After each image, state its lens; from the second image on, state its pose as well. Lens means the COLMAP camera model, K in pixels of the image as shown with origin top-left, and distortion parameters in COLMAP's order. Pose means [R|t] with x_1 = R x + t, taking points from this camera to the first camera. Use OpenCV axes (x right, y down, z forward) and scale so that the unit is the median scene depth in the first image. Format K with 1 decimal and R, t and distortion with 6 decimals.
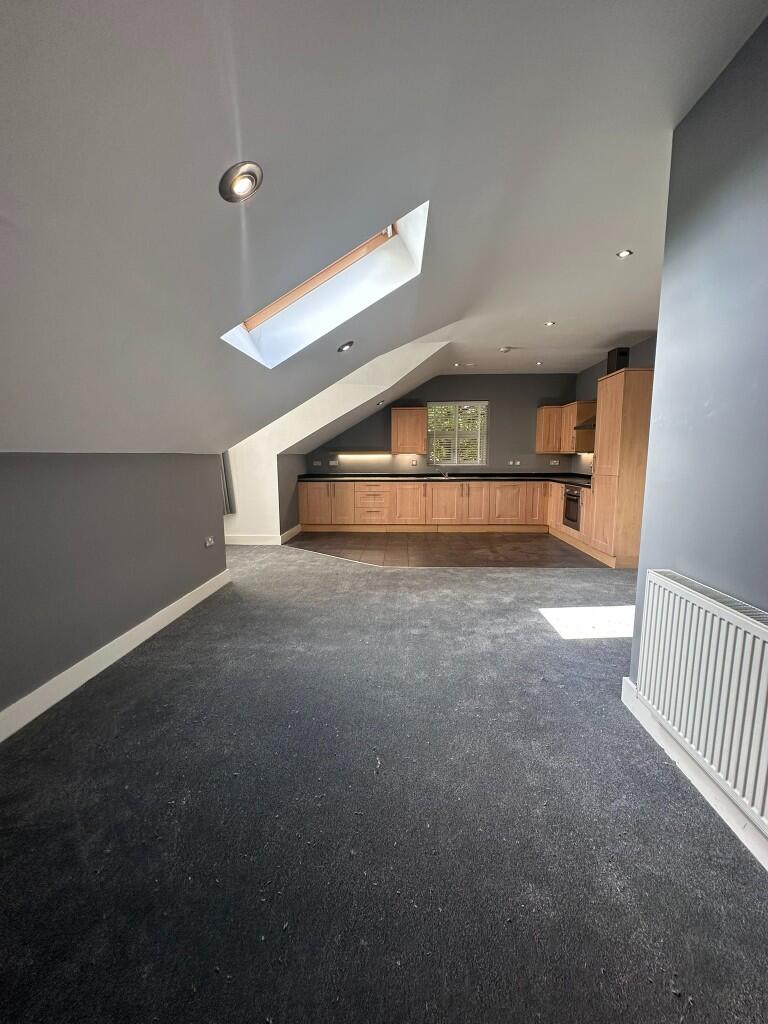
lens RADIAL K [[412.7, 0, 384.0], [0, 412.7, 512.0], [0, 0, 1]] dist [-0.001709, -0.000051]
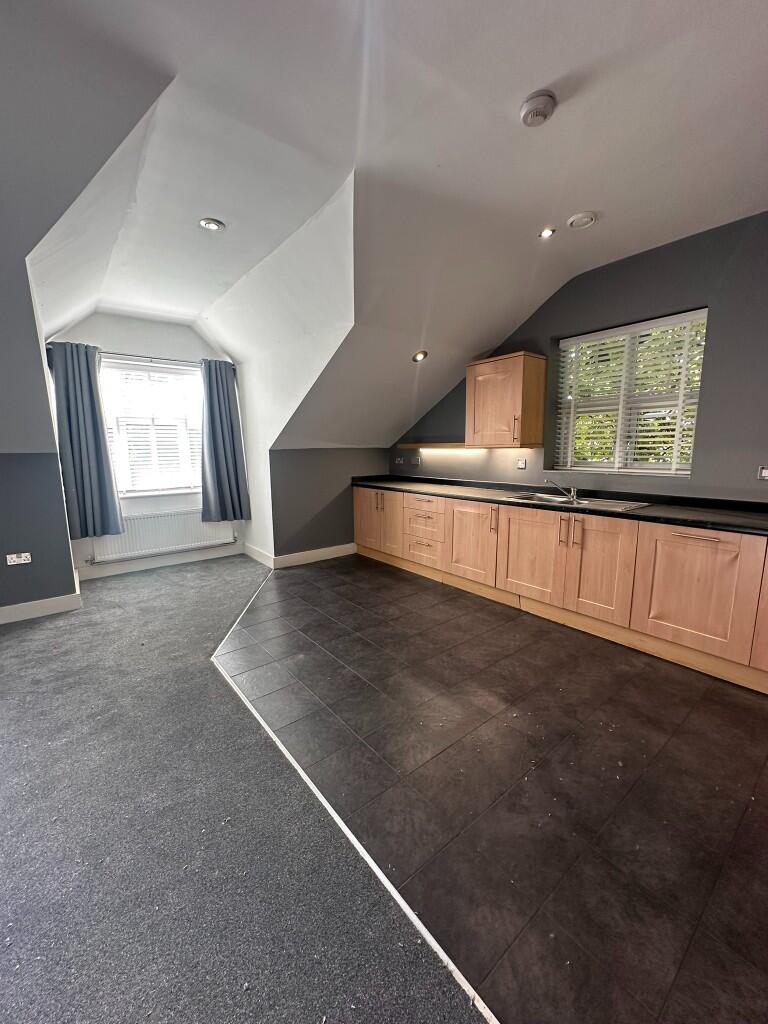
lens RADIAL K [[412.7, 0, 384.0], [0, 412.7, 512.0], [0, 0, 1]] dist [-0.001709, -0.000051]
pose [[0.659337, 0.116180, -0.742817, 0.370439], [-0.094022, 0.992974, 0.071849, -0.084195], [0.745946, 0.022468, 0.665628, 0.549917]]
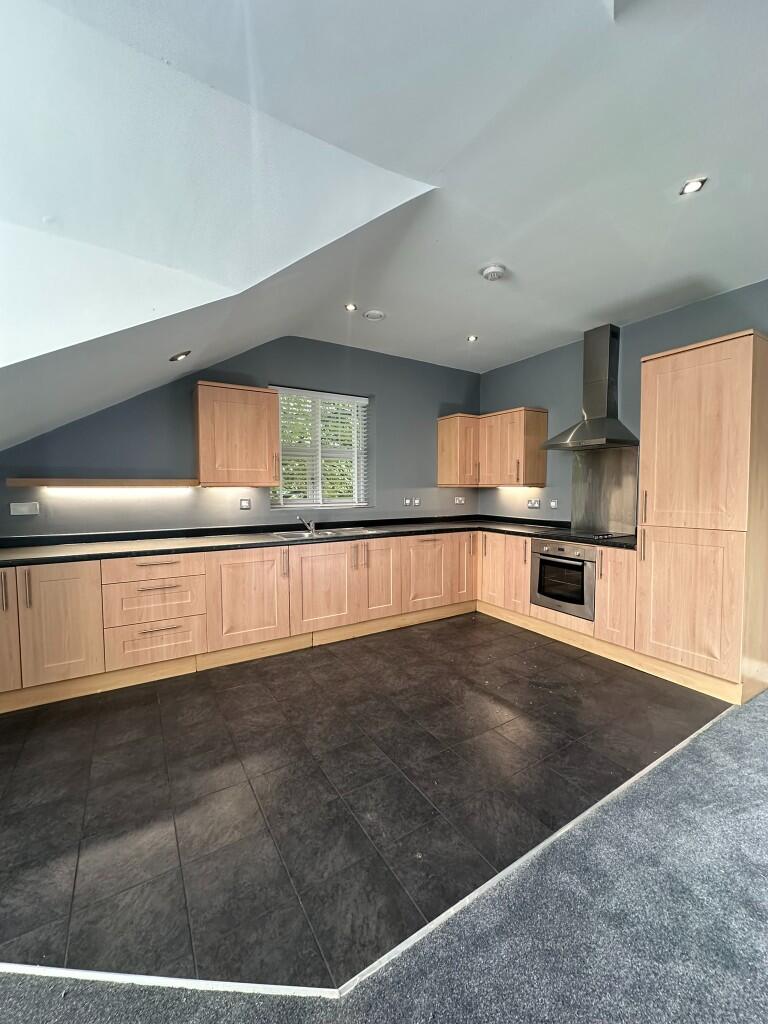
lens RADIAL K [[412.7, 0, 384.0], [0, 412.7, 512.0], [0, 0, 1]] dist [-0.001709, -0.000051]
pose [[0.817196, -0.029815, 0.575587, -0.075058], [0.072167, 0.996095, -0.050863, -0.077348], [-0.571823, 0.083103, 0.816157, 0.538817]]
